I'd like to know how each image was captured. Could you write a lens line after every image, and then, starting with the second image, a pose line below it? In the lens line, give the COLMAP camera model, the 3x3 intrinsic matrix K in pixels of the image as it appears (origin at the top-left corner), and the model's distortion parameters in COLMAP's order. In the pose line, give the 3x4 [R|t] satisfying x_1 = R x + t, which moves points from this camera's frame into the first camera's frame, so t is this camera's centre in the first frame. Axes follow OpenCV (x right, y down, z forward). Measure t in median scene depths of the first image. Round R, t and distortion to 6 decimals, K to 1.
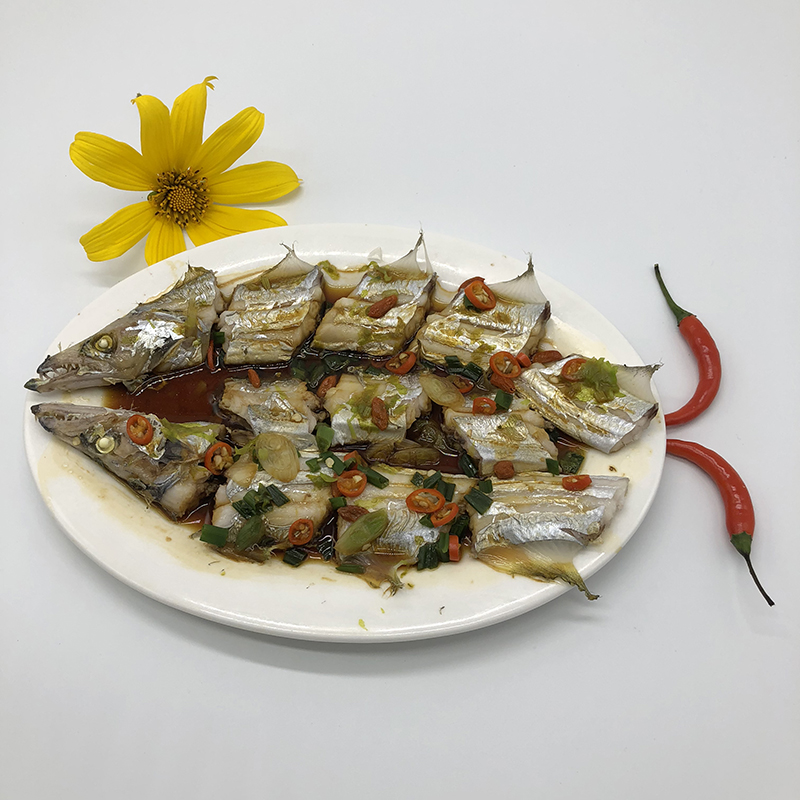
lens RADIAL K [[955.9, 0, 400.0], [0, 955.9, 400.0], [0, 0, 1]] dist [0.034869, -0.253940]
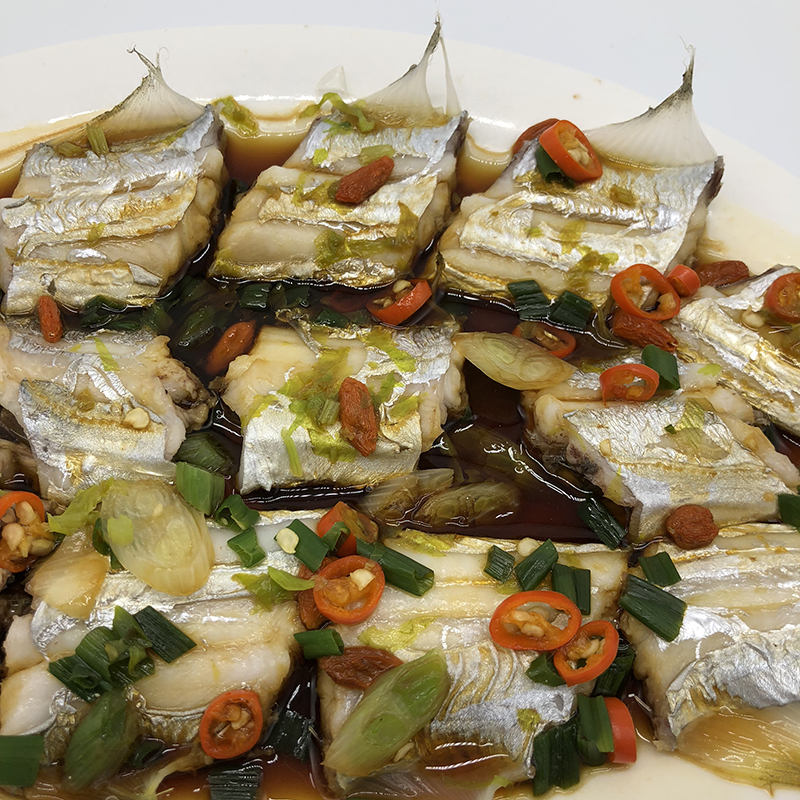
lens RADIAL K [[955.9, 0, 400.0], [0, 955.9, 400.0], [0, 0, 1]] dist [0.034869, -0.253940]
pose [[0.983872, -0.058316, 0.169100, -0.089855], [0.055766, 0.998248, 0.019794, -0.000984], [-0.169958, -0.010044, 0.985400, 0.570952]]
